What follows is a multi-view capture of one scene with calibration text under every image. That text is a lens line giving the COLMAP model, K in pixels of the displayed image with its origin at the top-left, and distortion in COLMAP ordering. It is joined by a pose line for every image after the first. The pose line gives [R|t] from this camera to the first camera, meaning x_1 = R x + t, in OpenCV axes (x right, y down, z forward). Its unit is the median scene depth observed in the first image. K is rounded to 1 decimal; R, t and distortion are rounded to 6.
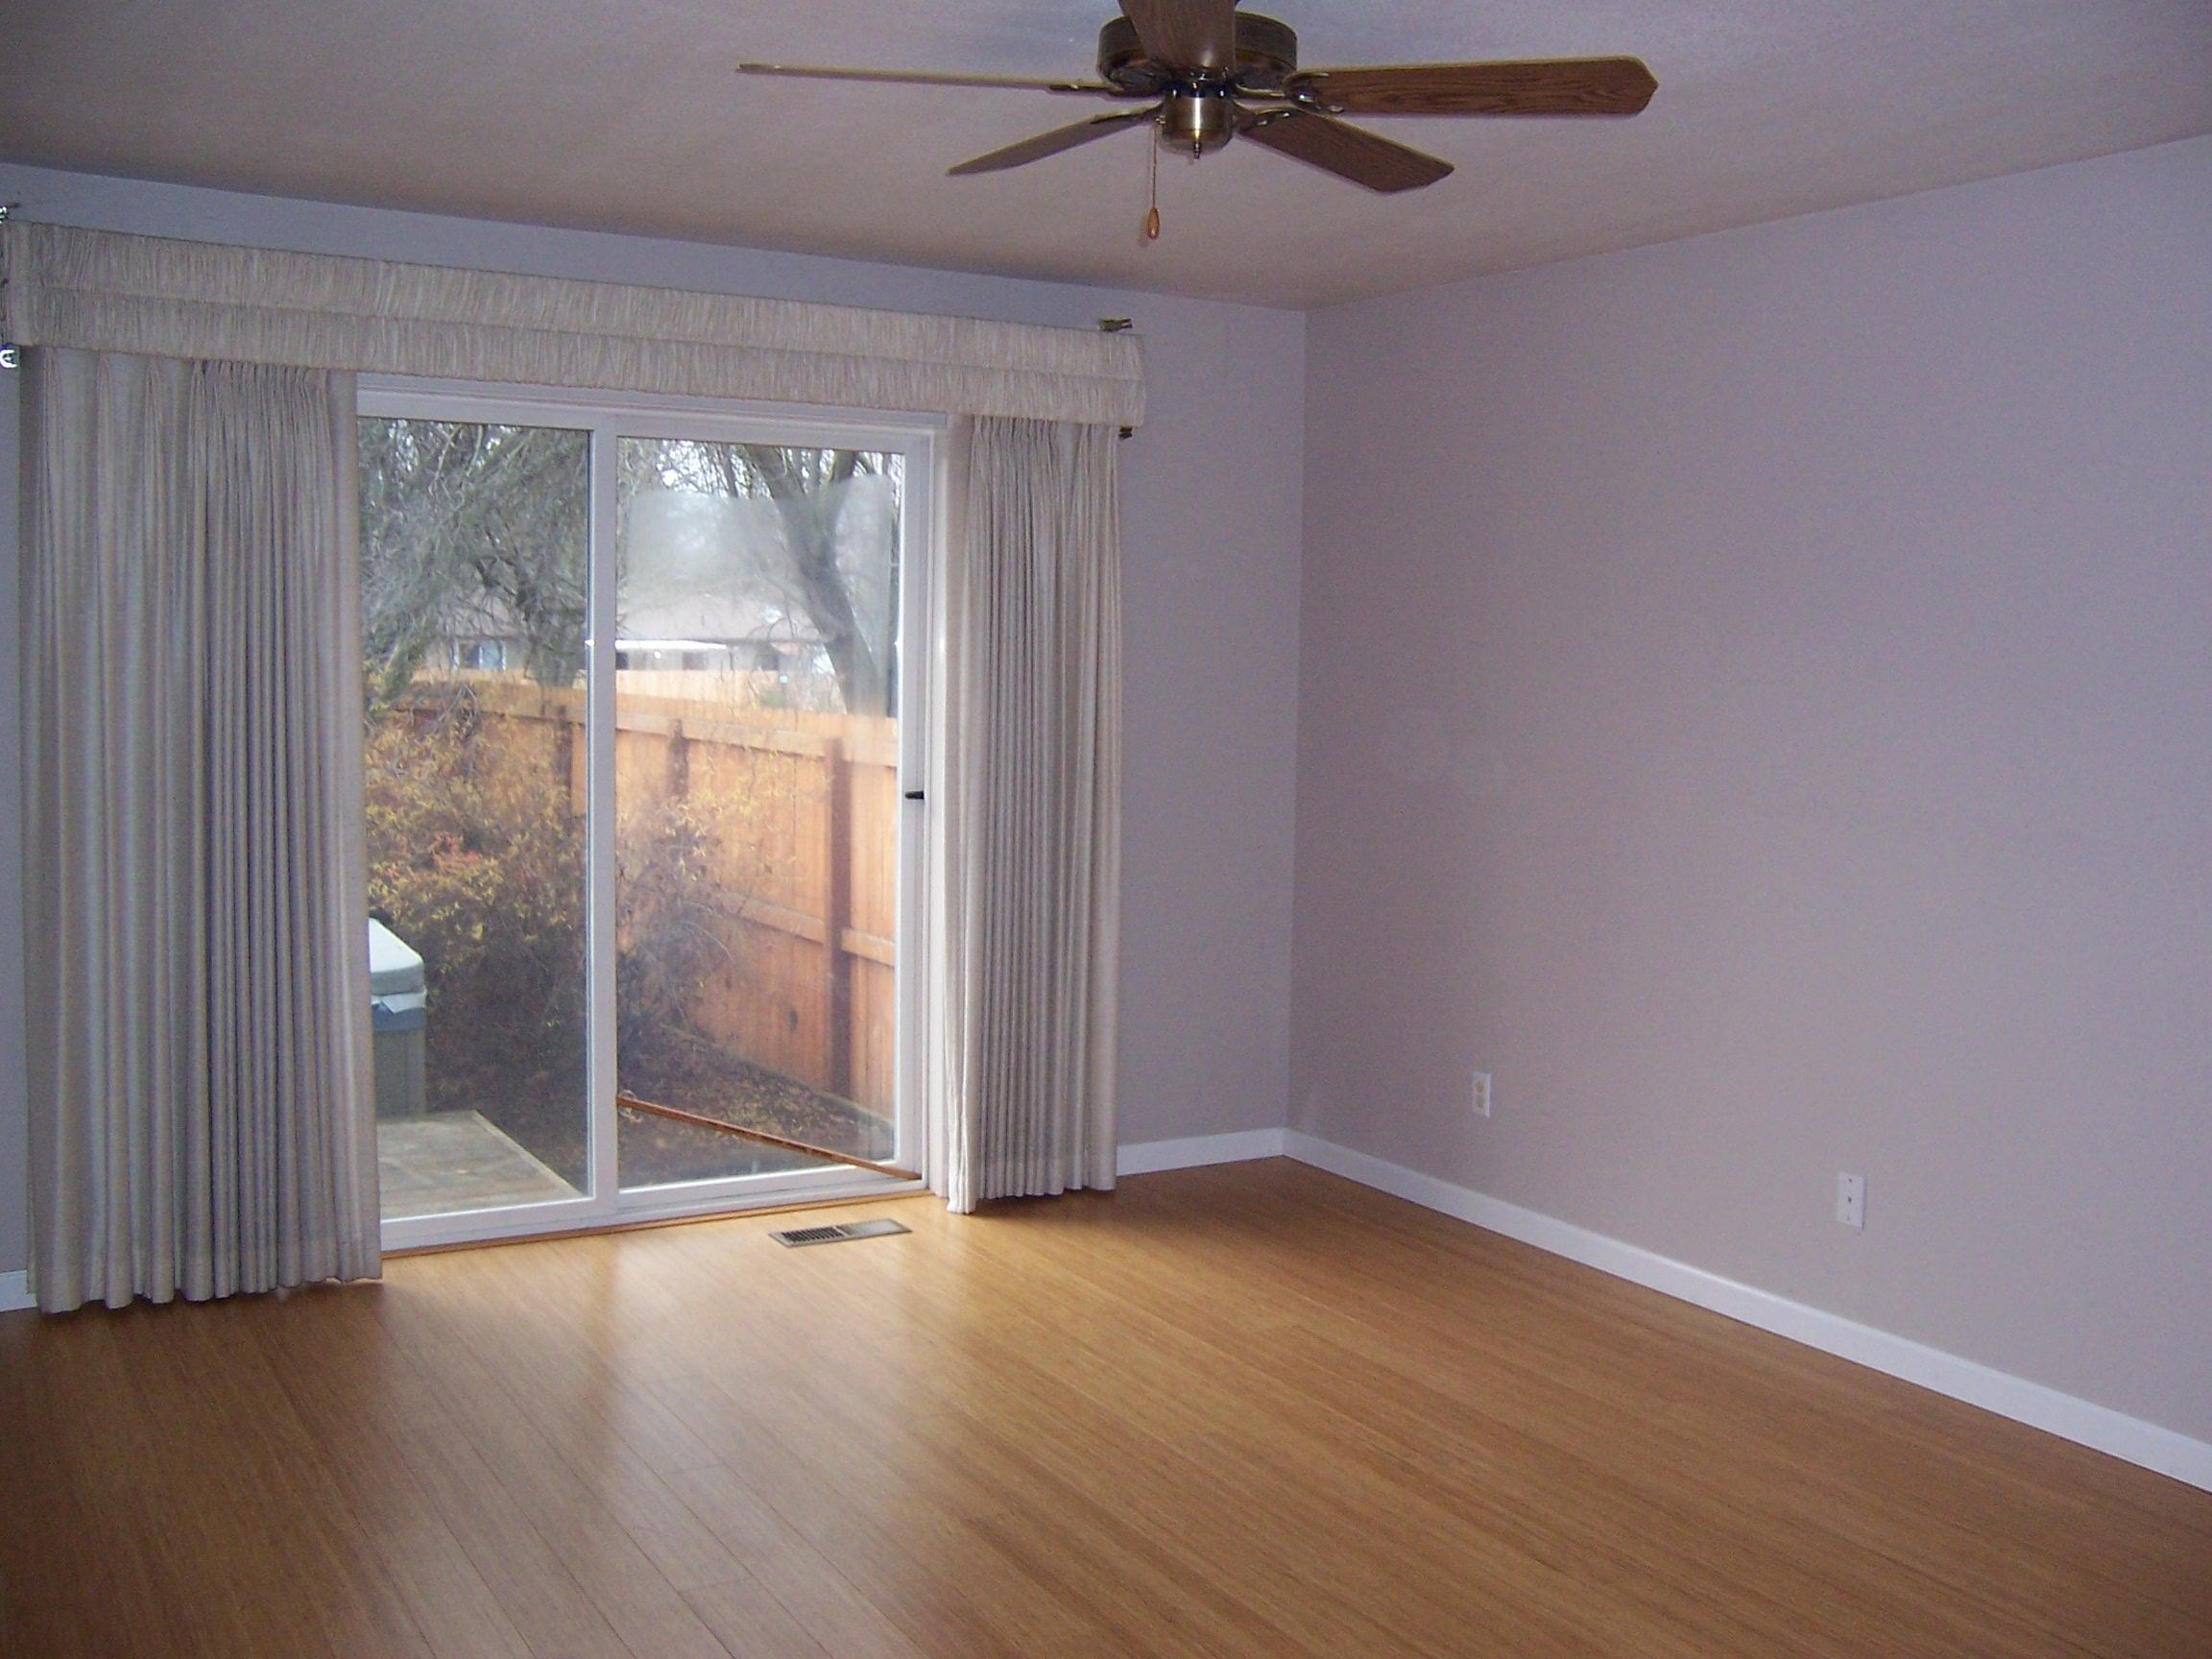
lens RADIAL K [[2202.3, 0, 1165.2], [0, 2202.3, 828.6], [0, 0, 1]] dist [-0.215534, 0.379672]
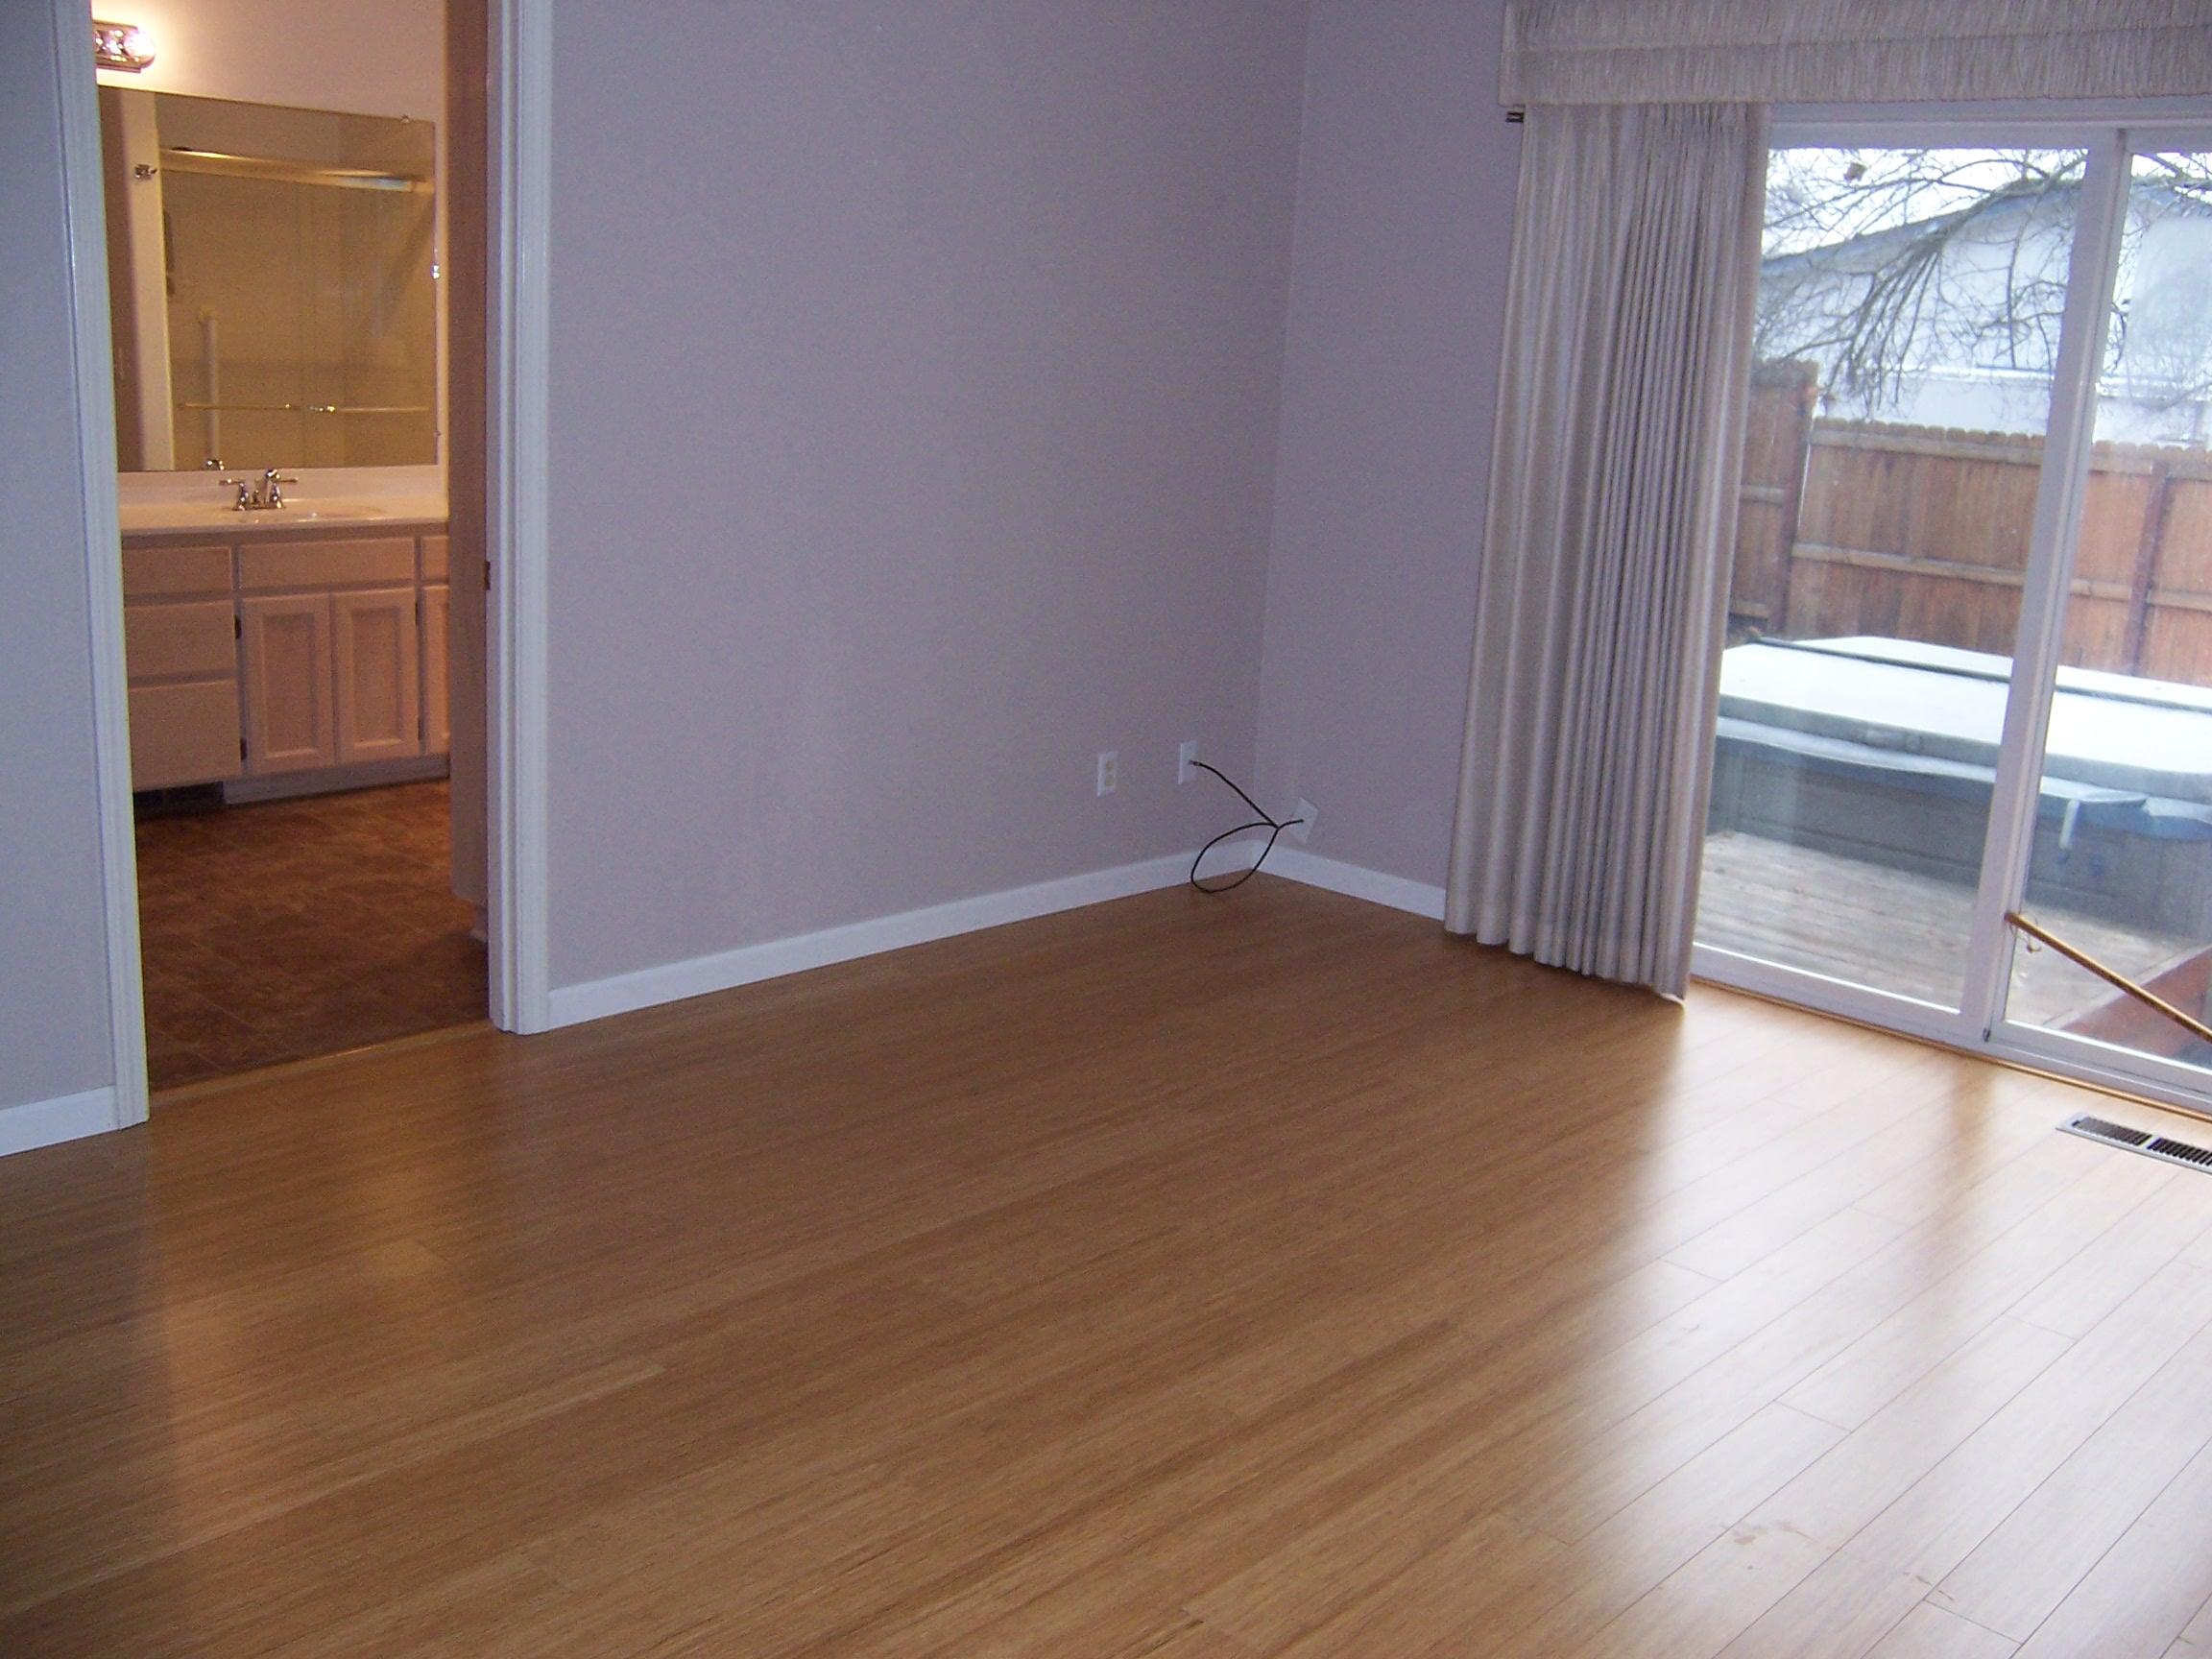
lens RADIAL K [[2202.3, 0, 1165.2], [0, 2202.3, 828.6], [0, 0, 1]] dist [-0.215534, 0.379672]
pose [[0.279825, 0.217804, -0.935018, 0.551301], [-0.136405, 0.973065, 0.185845, -0.032966], [0.950311, 0.075537, 0.301998, 0.466742]]
